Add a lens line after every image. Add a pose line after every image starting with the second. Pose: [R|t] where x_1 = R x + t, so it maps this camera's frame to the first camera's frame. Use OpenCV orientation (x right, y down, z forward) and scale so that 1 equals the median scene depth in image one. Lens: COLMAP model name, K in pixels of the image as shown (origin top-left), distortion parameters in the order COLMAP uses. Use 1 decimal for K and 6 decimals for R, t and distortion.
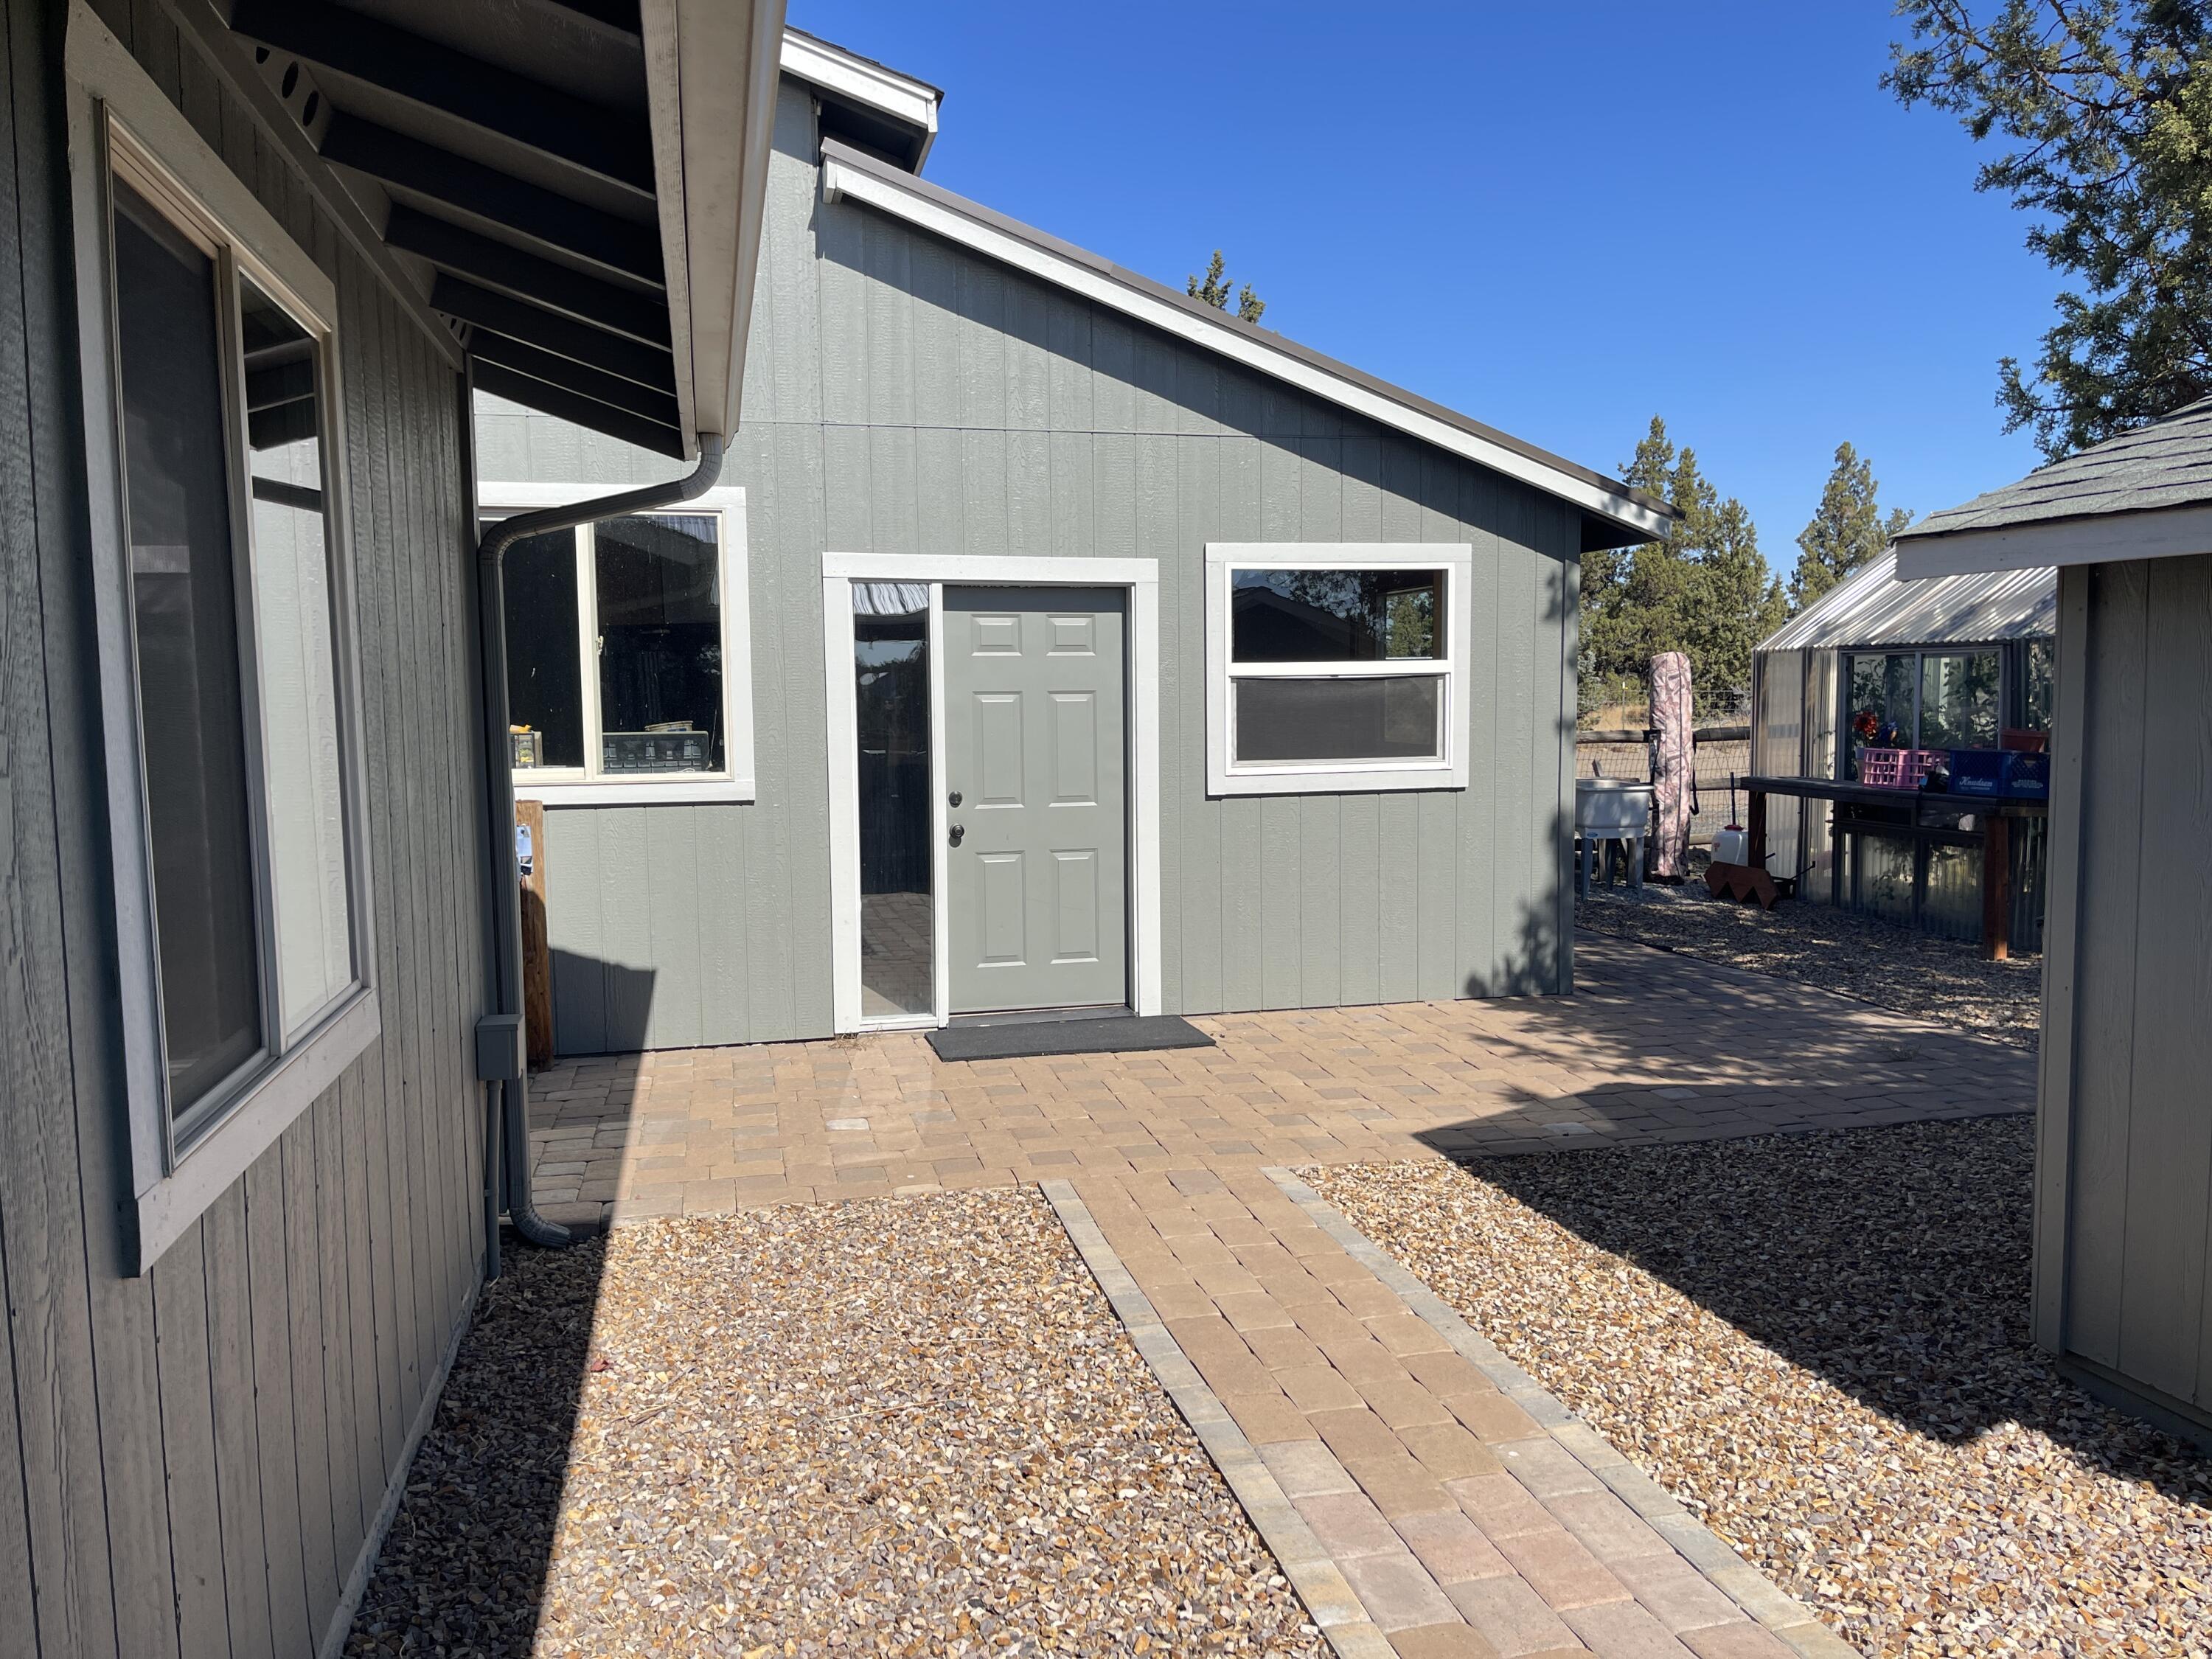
lens RADIAL K [[1718.9, 0, 1104.4], [0, 1718.9, 834.3], [0, 0, 1]] dist [-0.008905, -0.001254]
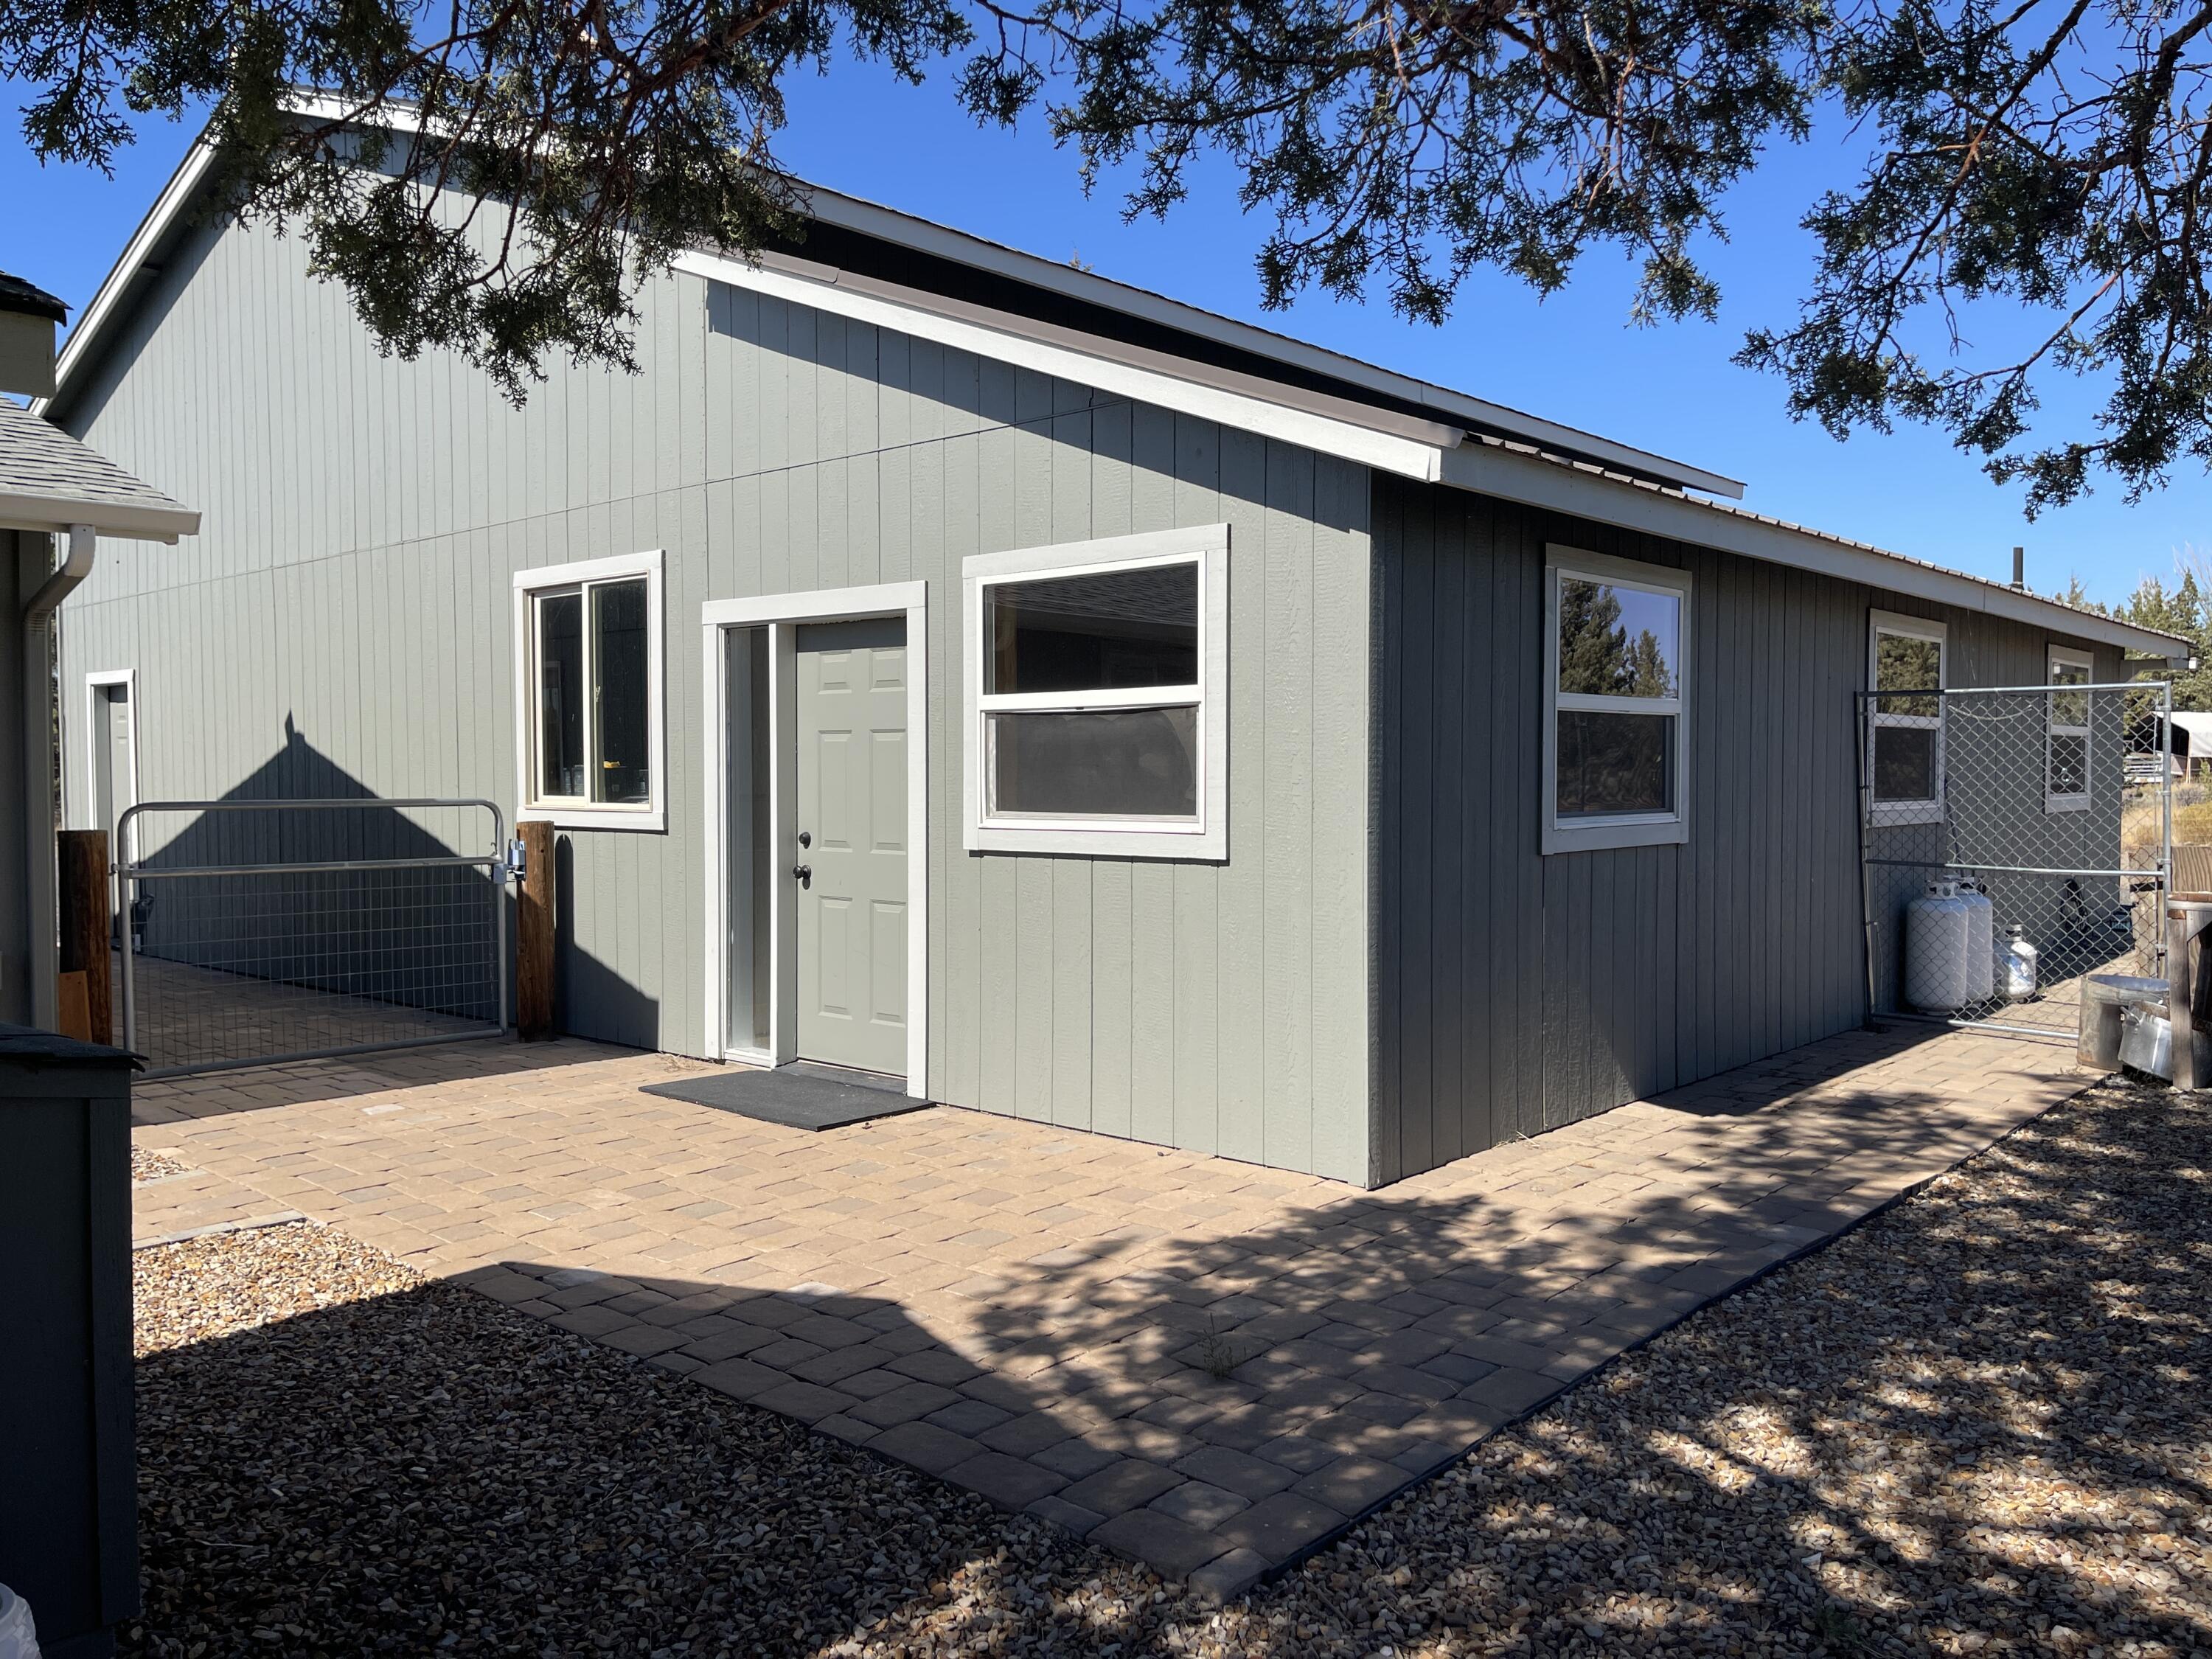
lens RADIAL K [[1718.9, 0, 1104.6], [0, 1718.9, 829.5], [0, 0, 1]] dist [-0.008905, -0.001254]
pose [[0.585292, 0.039103, -0.809879, 0.795889], [-0.063494, 0.997980, 0.002298, -0.039386], [0.808333, 0.050078, 0.586592, 0.552805]]
